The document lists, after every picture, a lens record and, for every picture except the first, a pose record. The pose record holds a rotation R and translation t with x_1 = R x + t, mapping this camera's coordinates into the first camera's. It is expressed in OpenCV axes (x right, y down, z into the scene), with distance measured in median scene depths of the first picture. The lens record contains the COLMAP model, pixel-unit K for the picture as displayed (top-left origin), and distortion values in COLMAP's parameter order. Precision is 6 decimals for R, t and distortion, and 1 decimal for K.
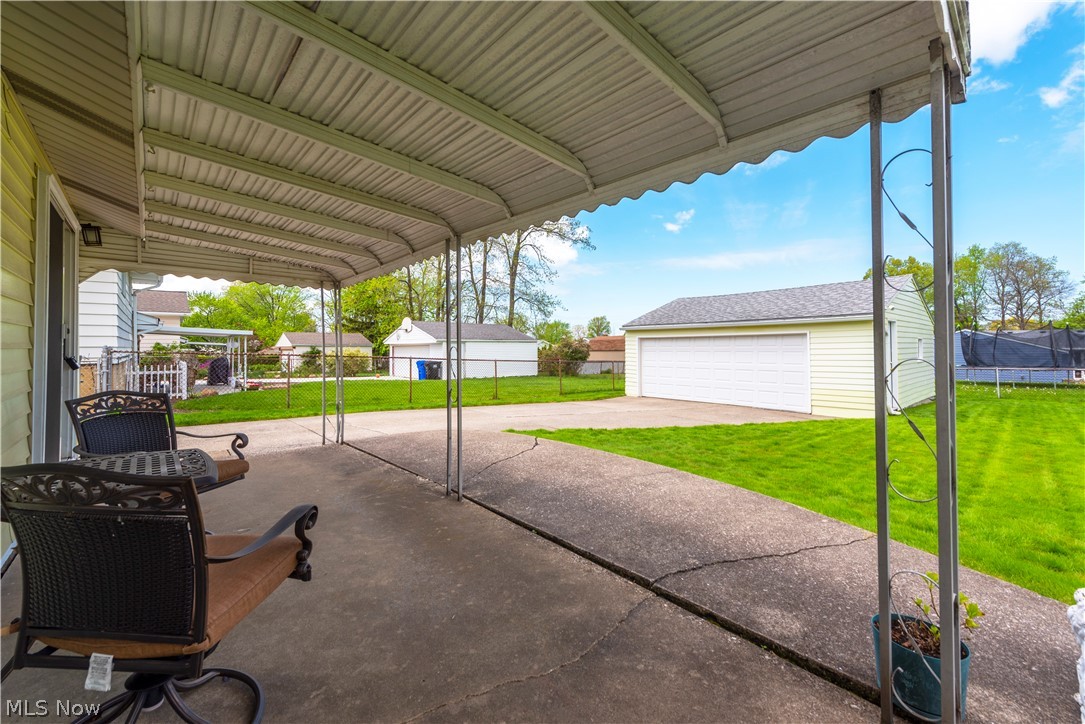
lens RADIAL K [[433.5, 0, 520.8], [0, 433.5, 339.2], [0, 0, 1]] dist [-0.005054, 0.000898]
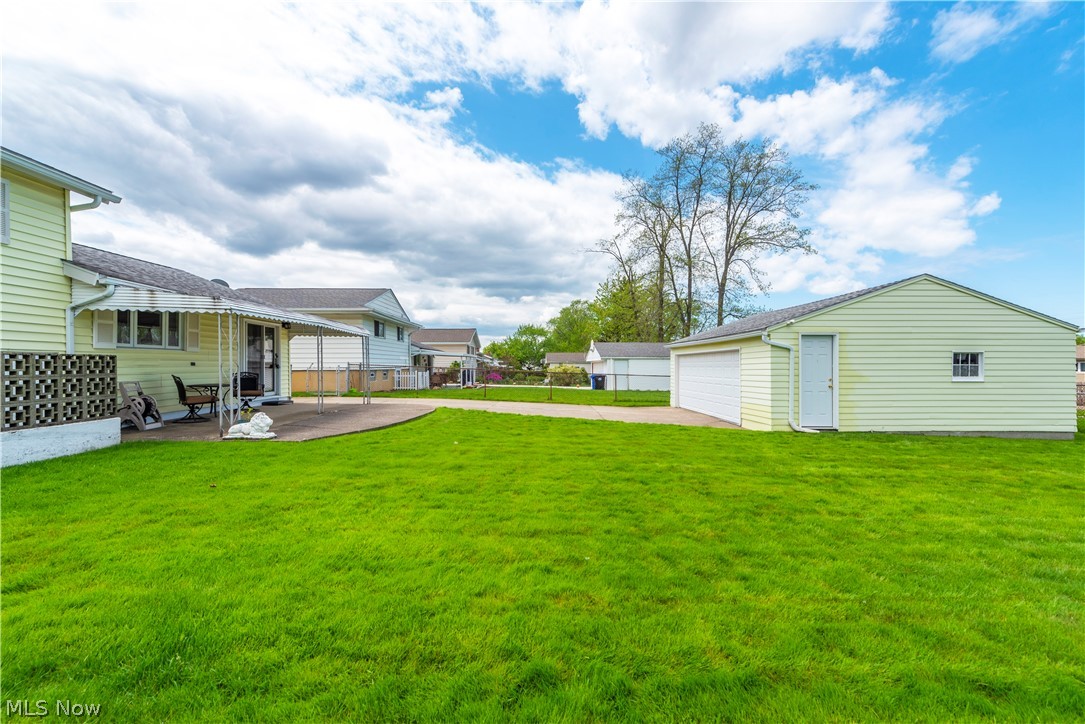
lens RADIAL K [[433.5, 0, 535.4], [0, 433.5, 365.9], [0, 0, 1]] dist [-0.005054, 0.000898]
pose [[0.761136, 0.003199, -0.648585, 0.309016], [0.008276, 0.999859, 0.014643, 0.002018], [0.648540, -0.016513, 0.761002, -0.040957]]
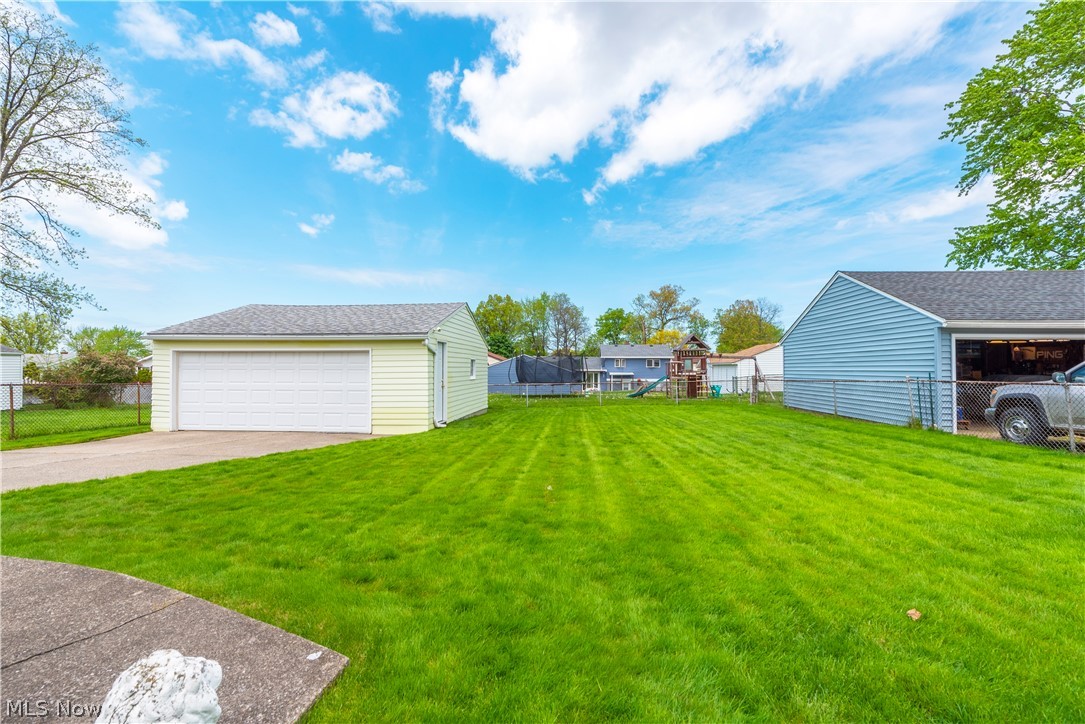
lens RADIAL K [[465.1, 0, 546.1], [0, 465.1, 368.8], [0, 0, 1]] dist [0.008935, -0.004464]
pose [[0.693358, 0.005792, 0.720570, 0.059266], [-0.020773, 0.999713, 0.011953, 0.001910], [-0.720294, -0.023256, 0.693279, -0.002832]]
